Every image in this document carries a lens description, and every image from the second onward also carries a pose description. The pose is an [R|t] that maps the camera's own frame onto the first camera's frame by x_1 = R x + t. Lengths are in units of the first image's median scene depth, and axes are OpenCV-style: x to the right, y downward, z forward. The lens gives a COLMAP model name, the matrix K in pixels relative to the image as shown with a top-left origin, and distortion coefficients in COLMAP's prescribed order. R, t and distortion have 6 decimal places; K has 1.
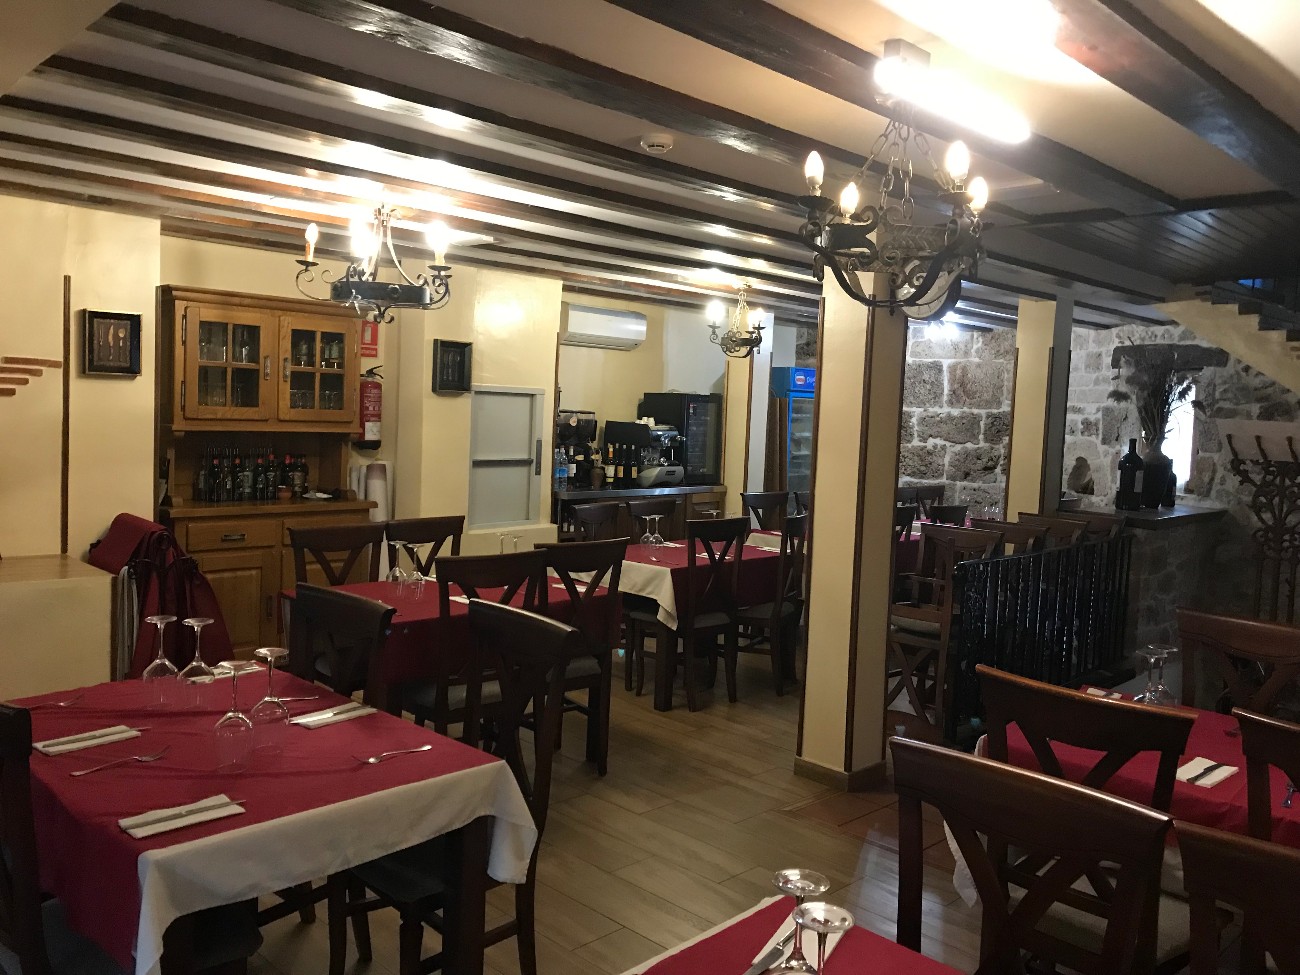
lens RADIAL K [[1070.0, 0, 646.2], [0, 1070.0, 481.5], [0, 0, 1]] dist [0.035246, -0.041424]
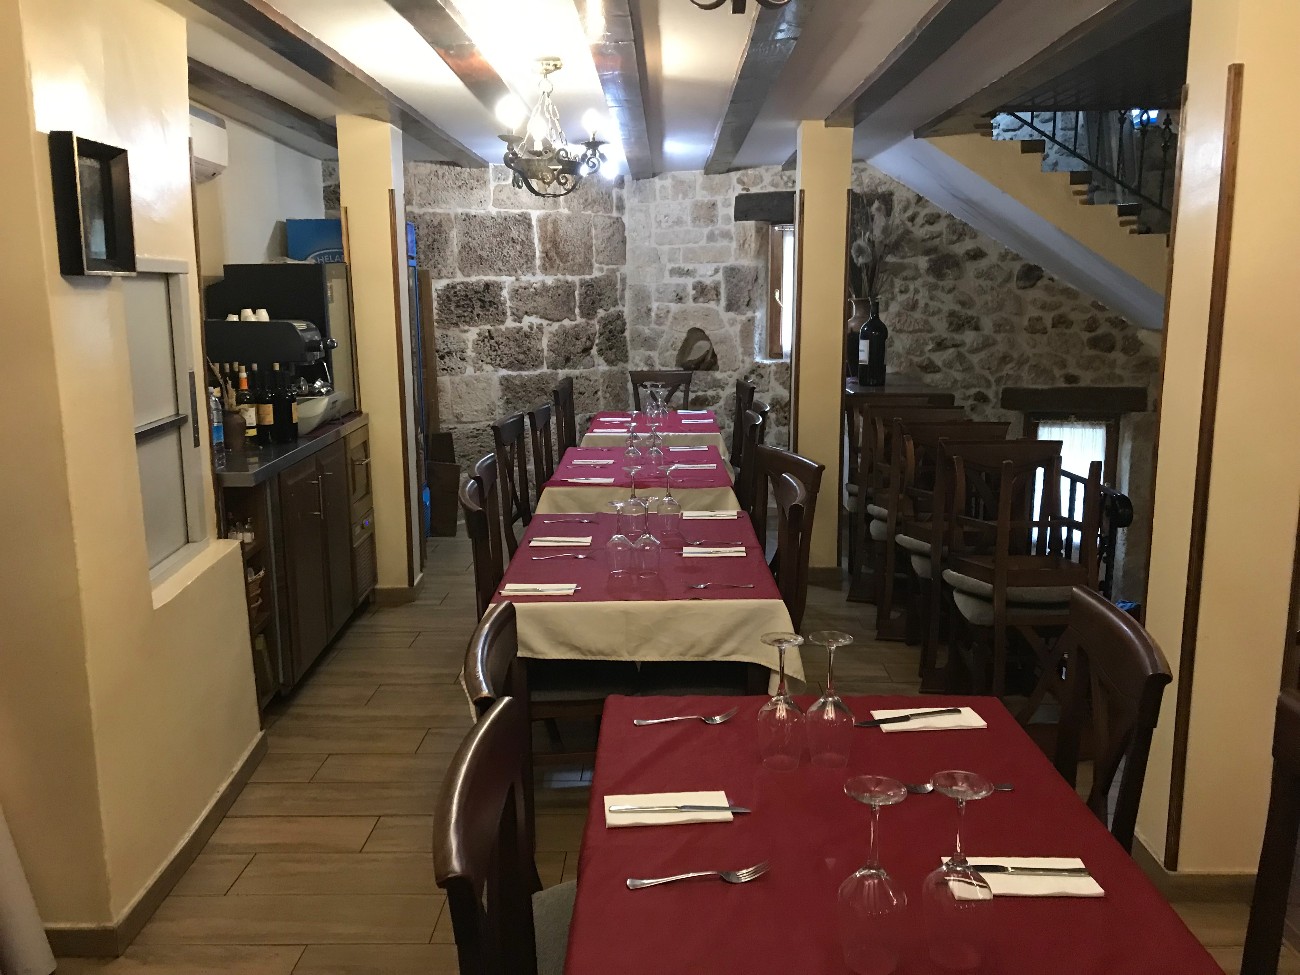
lens RADIAL K [[1070.0, 0, 655.2], [0, 1070.0, 492.6], [0, 0, 1]] dist [0.035246, -0.041424]
pose [[0.716028, -0.174888, 0.675810, -0.208334], [0.084970, 0.982746, 0.164290, -0.034722], [-0.692881, -0.060213, 0.718533, 0.381399]]
